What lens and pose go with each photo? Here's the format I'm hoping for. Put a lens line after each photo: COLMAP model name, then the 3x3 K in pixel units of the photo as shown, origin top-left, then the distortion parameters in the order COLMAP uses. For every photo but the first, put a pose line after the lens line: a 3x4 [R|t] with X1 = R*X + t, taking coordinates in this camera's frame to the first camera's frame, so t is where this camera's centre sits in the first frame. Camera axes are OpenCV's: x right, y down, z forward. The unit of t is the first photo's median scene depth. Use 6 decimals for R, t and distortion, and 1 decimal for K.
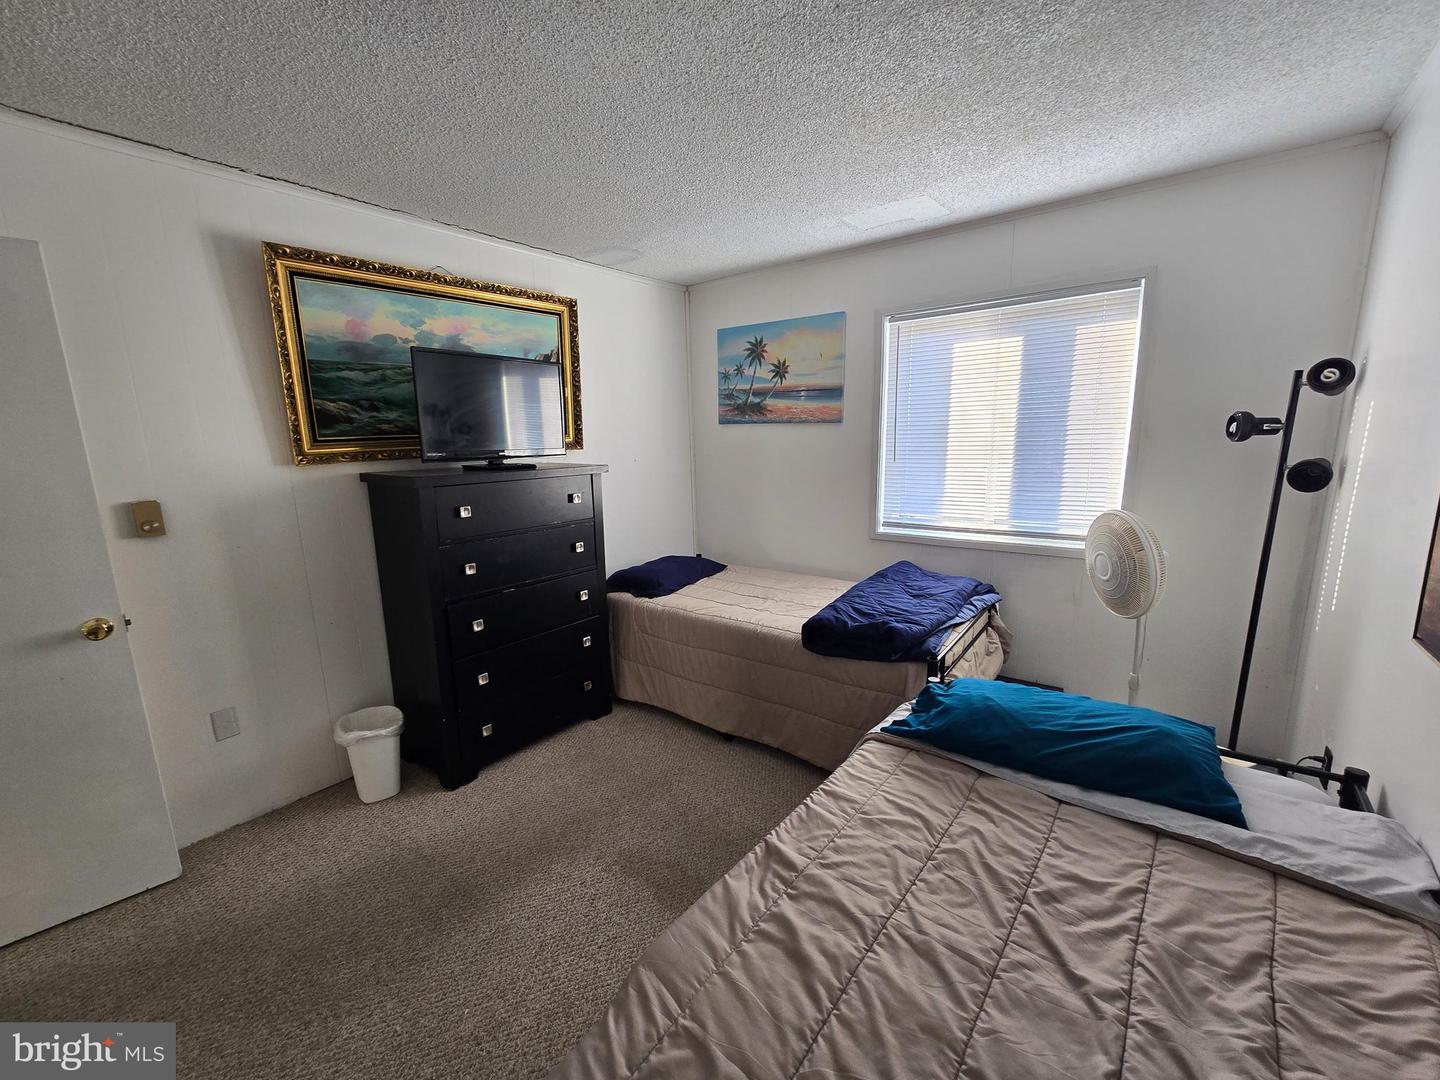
lens RADIAL K [[582.0, 0, 713.9], [0, 582.0, 545.2], [0, 0, 1]] dist [0.001155, -0.000645]
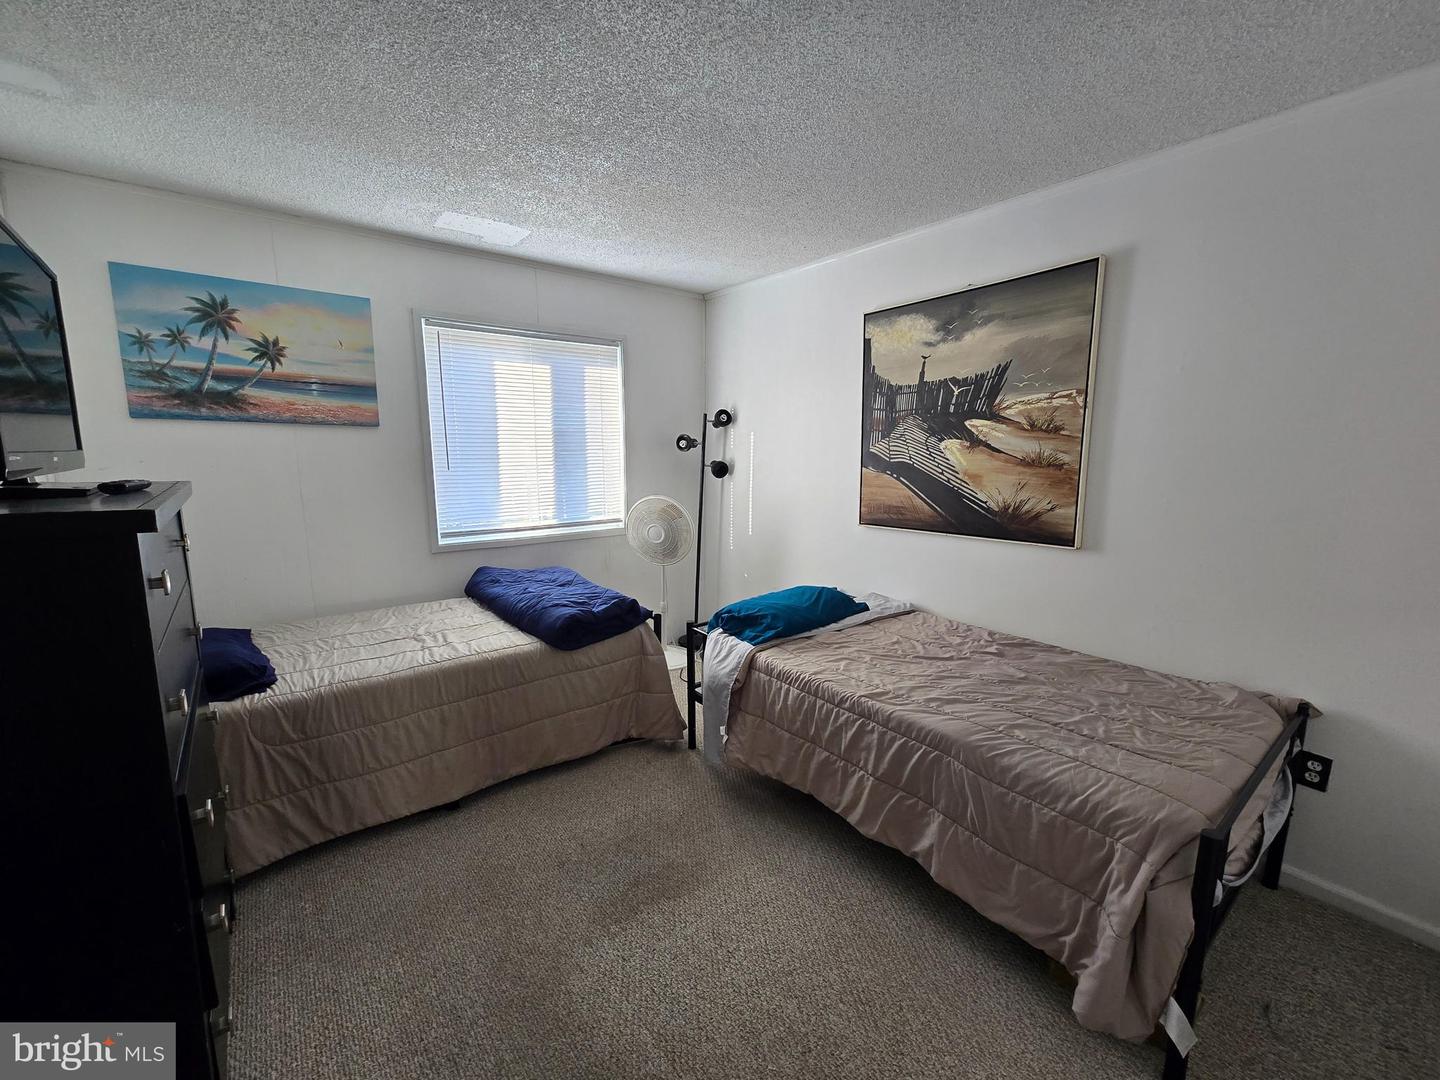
lens RADIAL K [[582.0, 0, 722.2], [0, 582.0, 542.8], [0, 0, 1]] dist [0.001155, -0.000645]
pose [[0.256234, -0.136252, 0.956964, -0.505314], [0.168777, 0.981114, 0.094499, -0.037677], [-0.951766, 0.137300, 0.274391, 0.302998]]
